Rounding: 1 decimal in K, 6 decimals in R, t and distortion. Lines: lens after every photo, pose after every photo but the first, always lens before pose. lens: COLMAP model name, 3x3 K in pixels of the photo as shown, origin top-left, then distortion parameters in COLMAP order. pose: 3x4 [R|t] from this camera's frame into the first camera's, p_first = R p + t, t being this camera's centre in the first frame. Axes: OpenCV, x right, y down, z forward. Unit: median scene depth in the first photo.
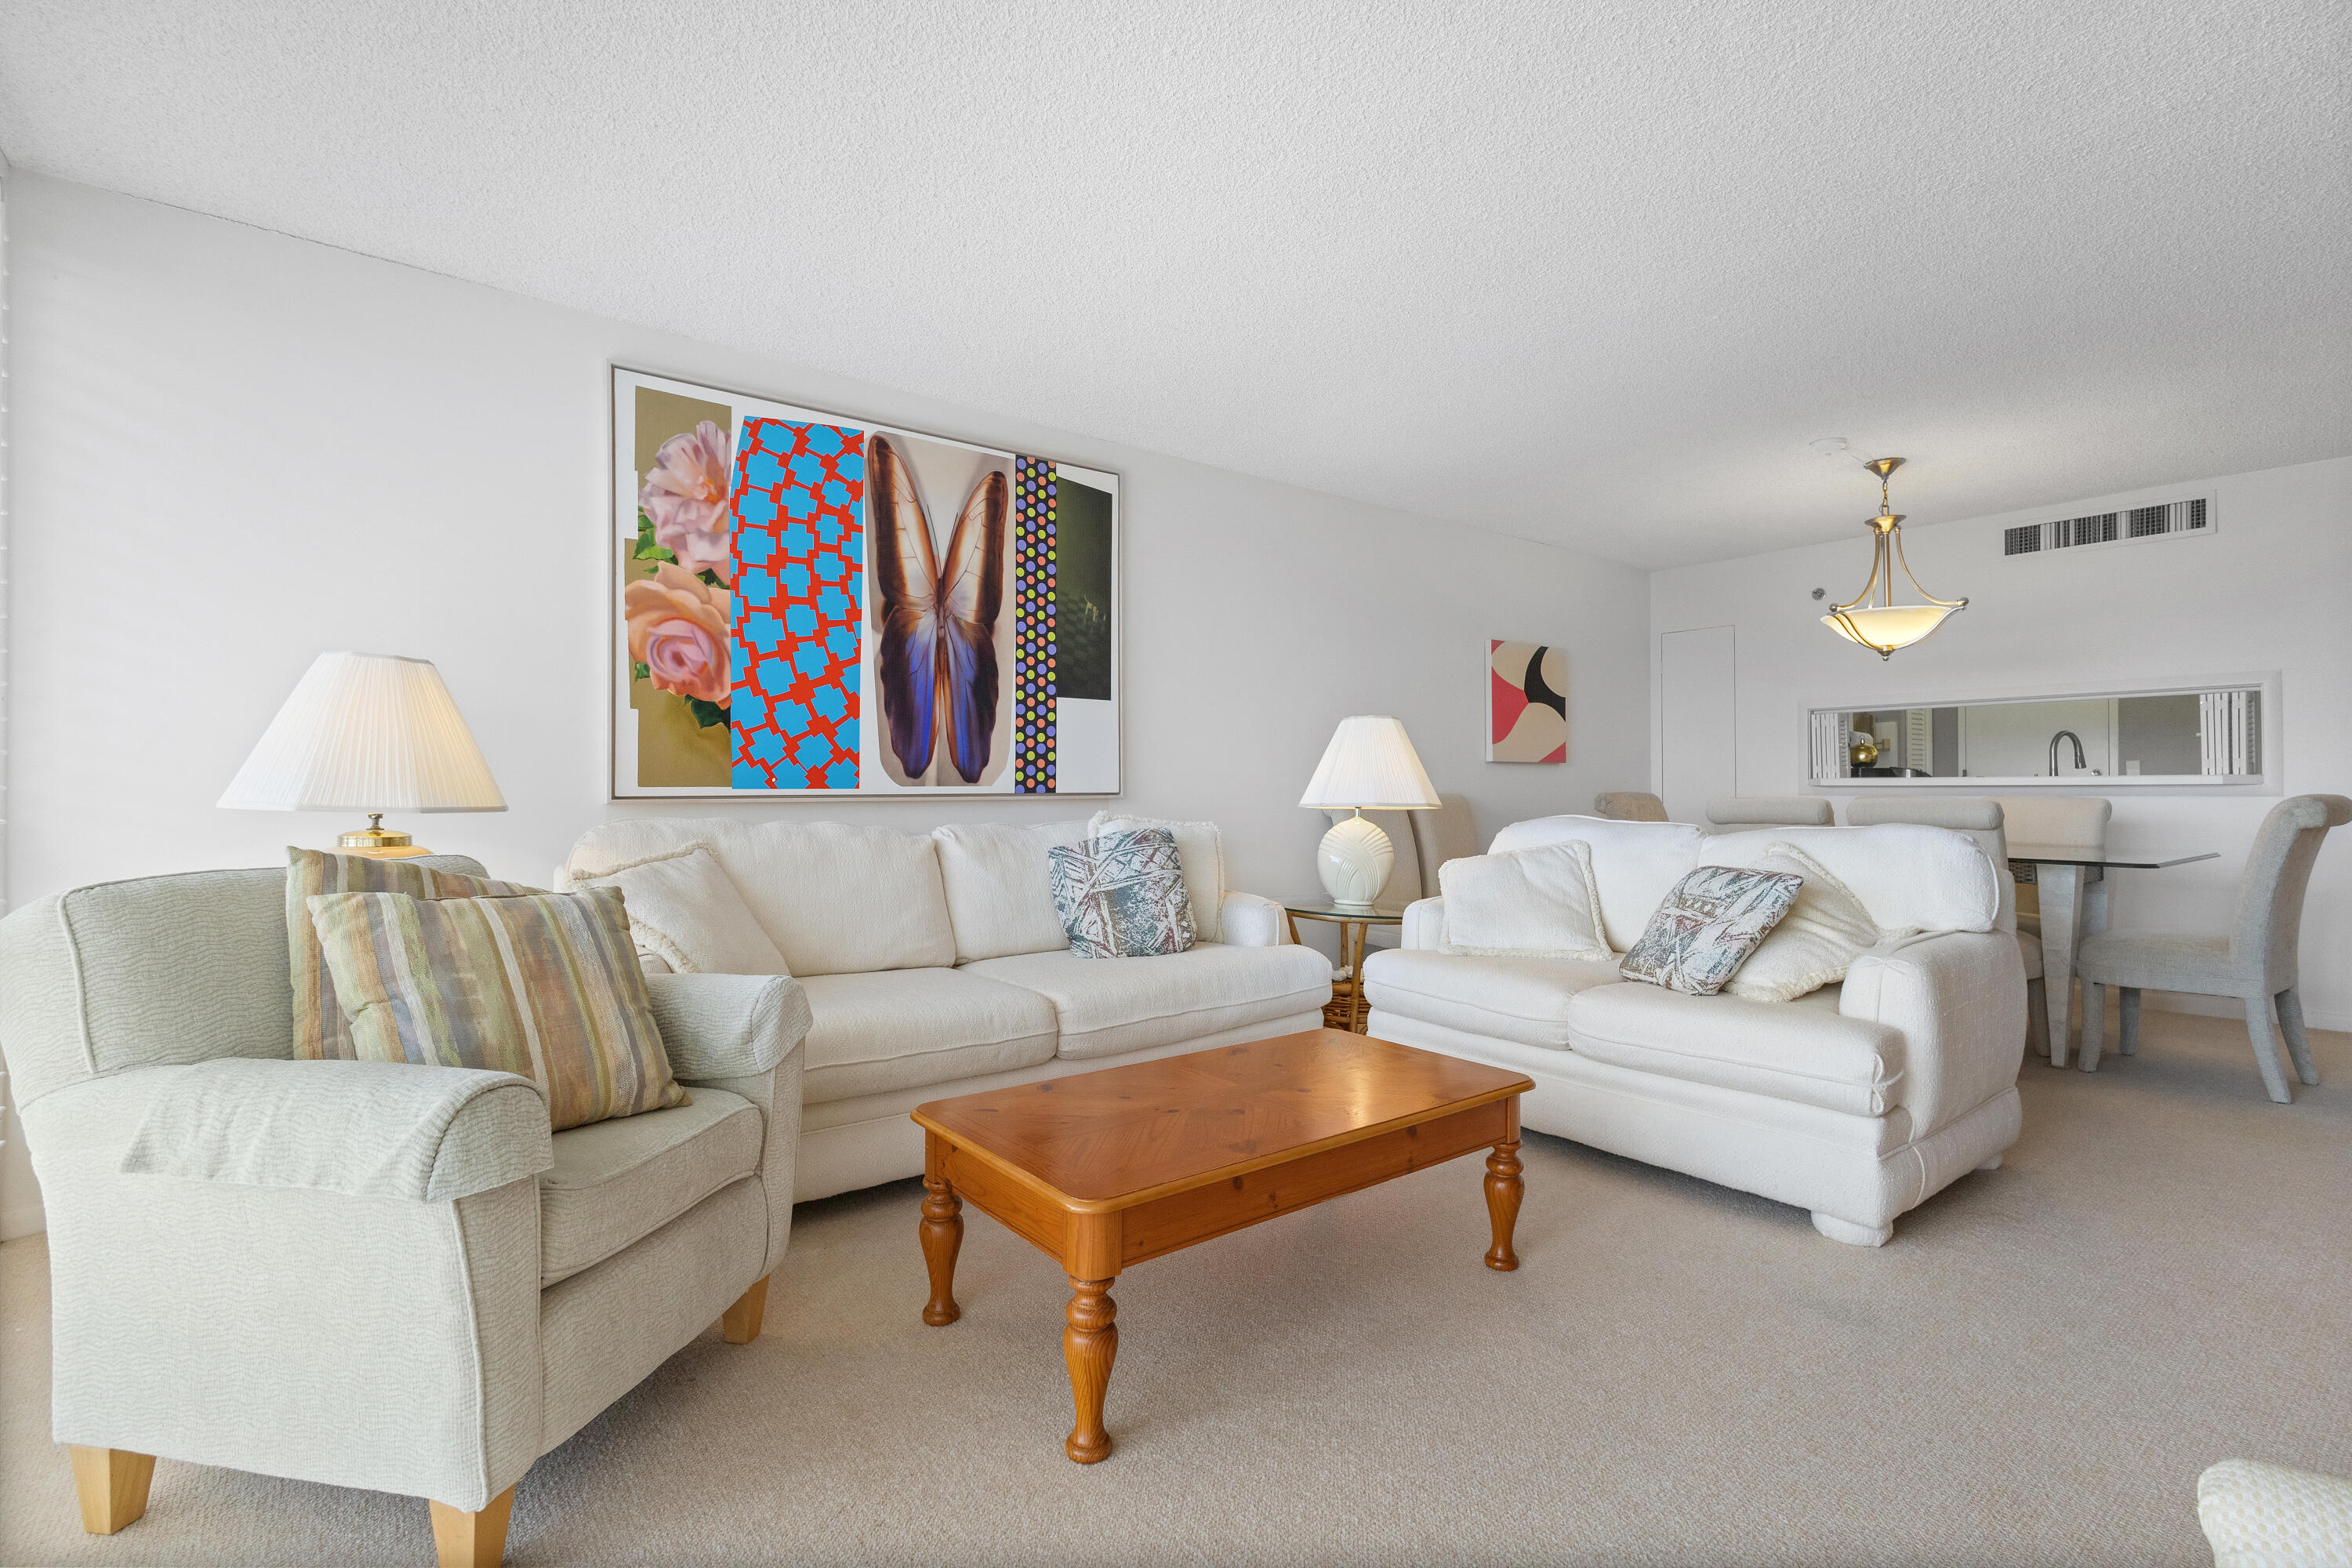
lens RADIAL K [[1081.4, 0, 1170.7], [0, 1081.4, 782.8], [0, 0, 1]] dist [0.000215, -0.000186]
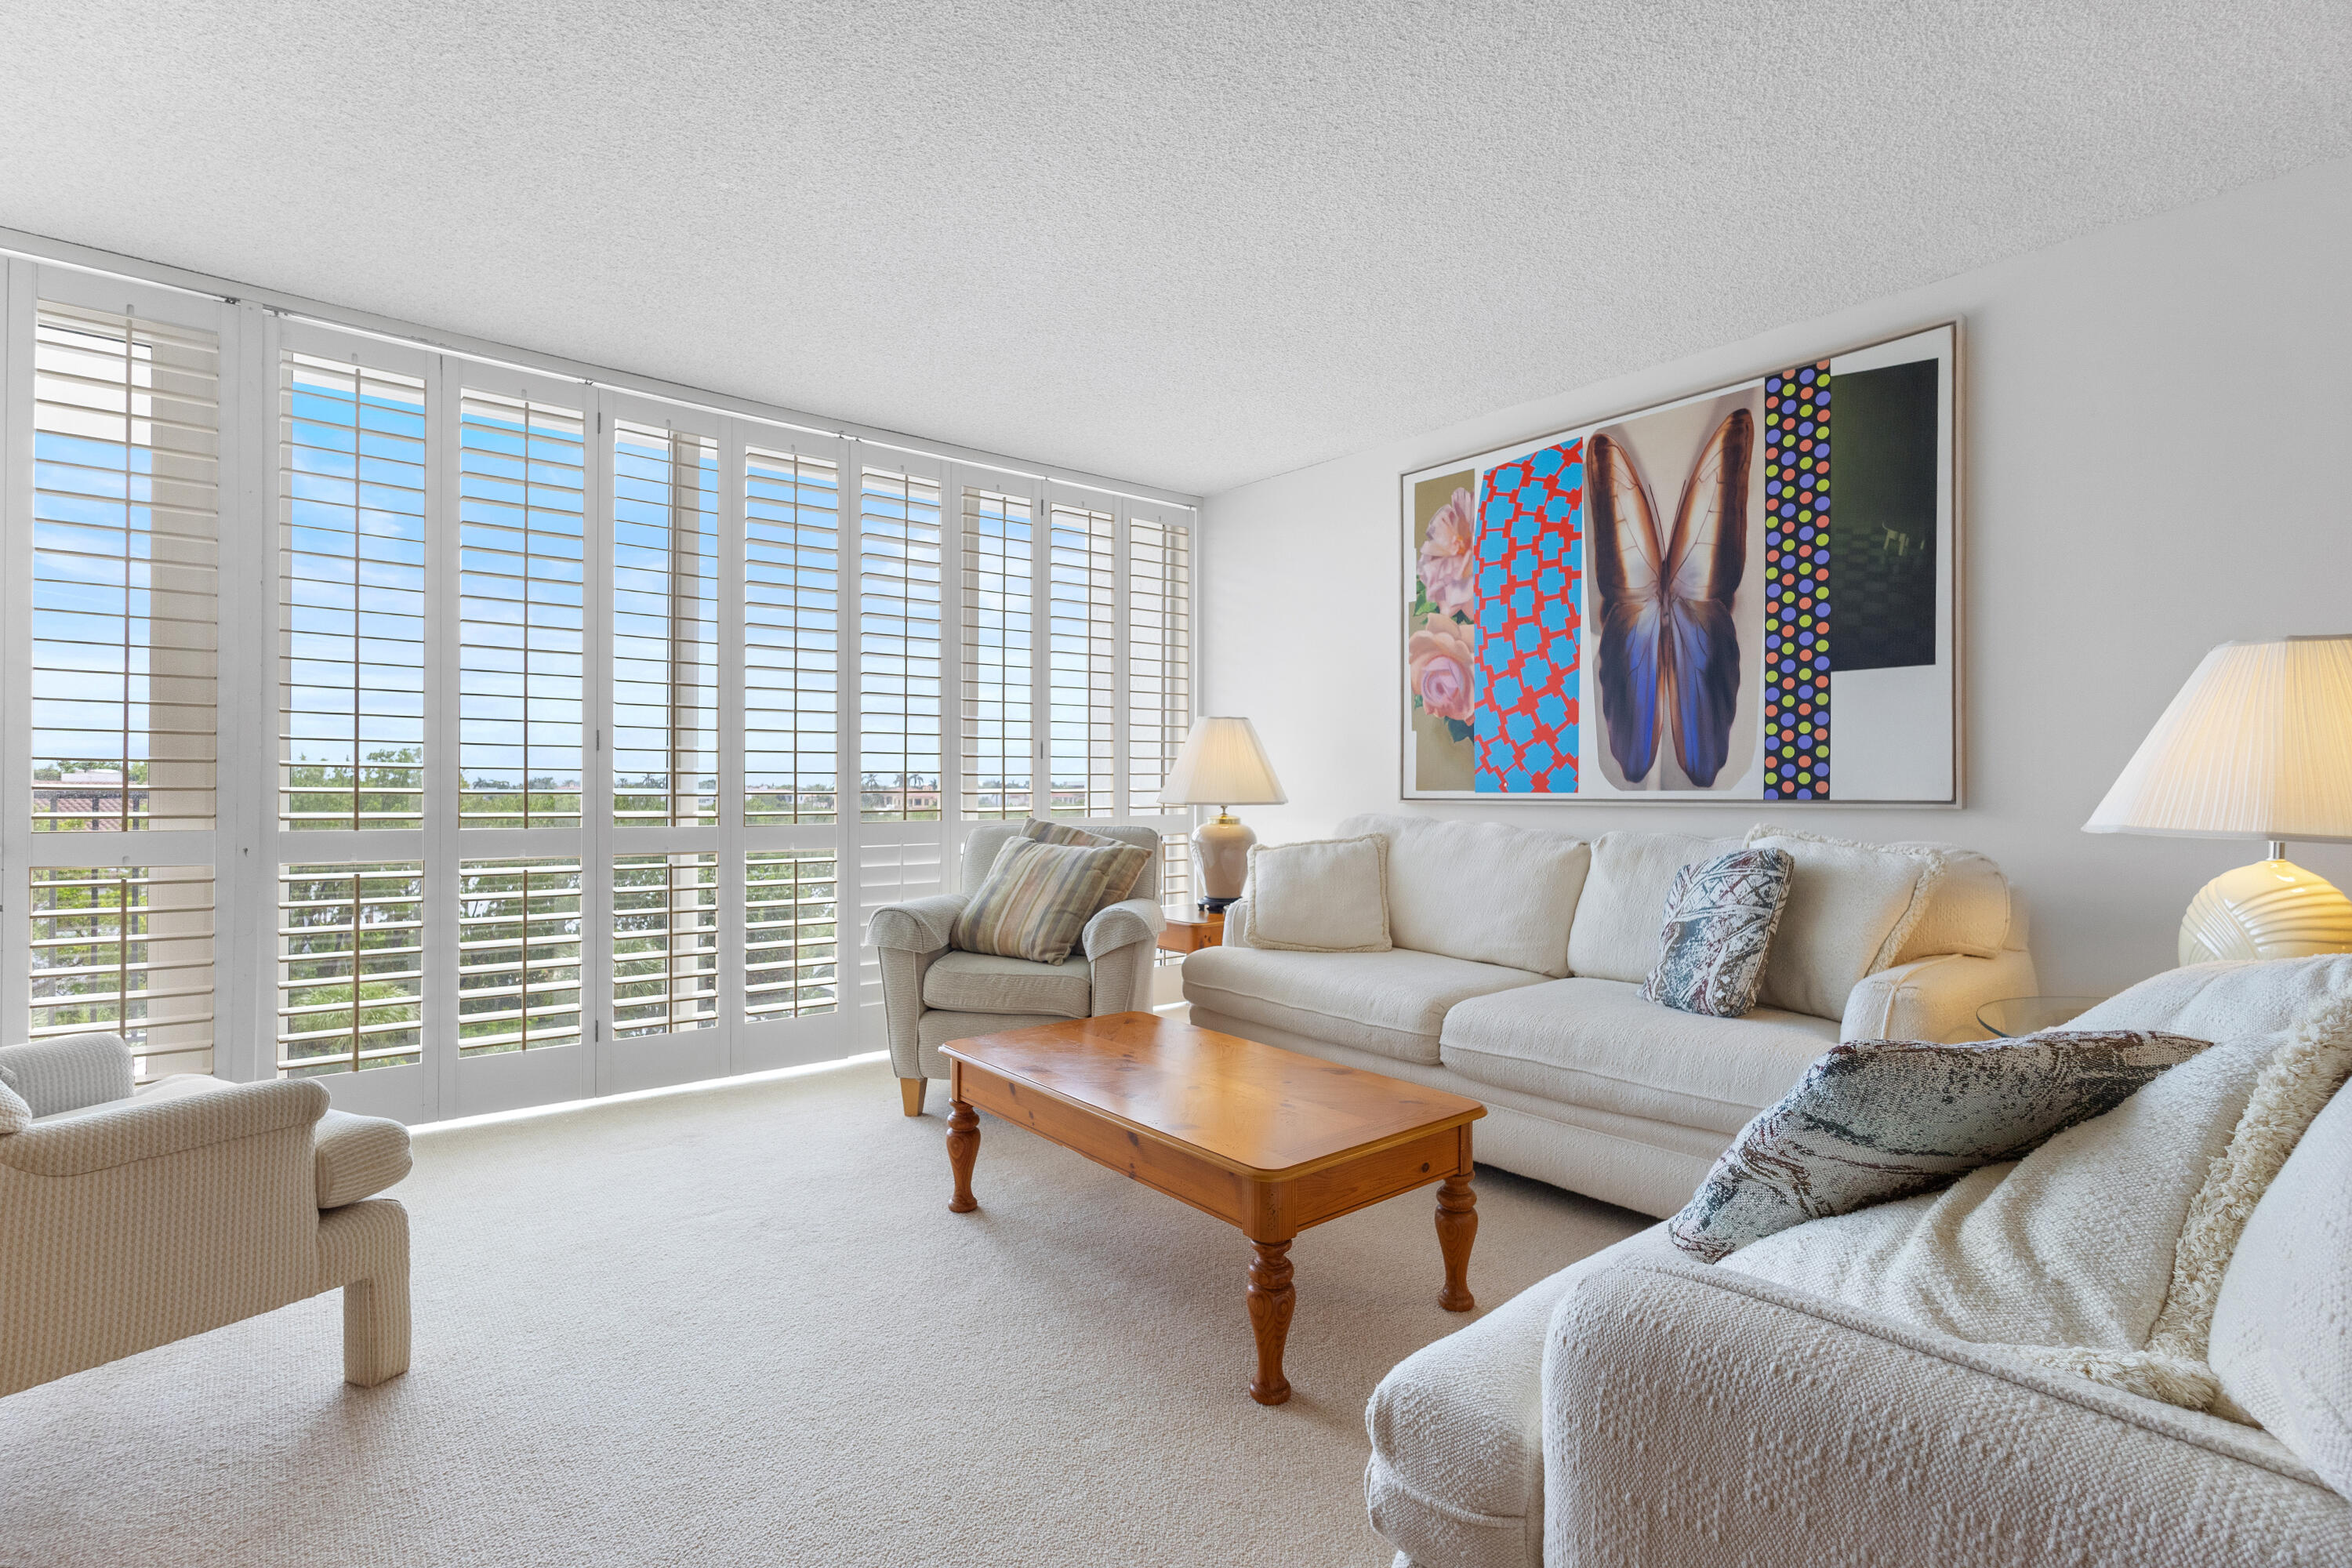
lens RADIAL K [[1081.4, 0, 1167.6], [0, 1081.4, 791.2], [0, 0, 1]] dist [0.000215, -0.000186]
pose [[0.036229, 0.001517, -0.999342, 0.693722], [0.001846, 0.999997, 0.001585, 0.001439], [0.999342, -0.001903, 0.036226, 0.568381]]
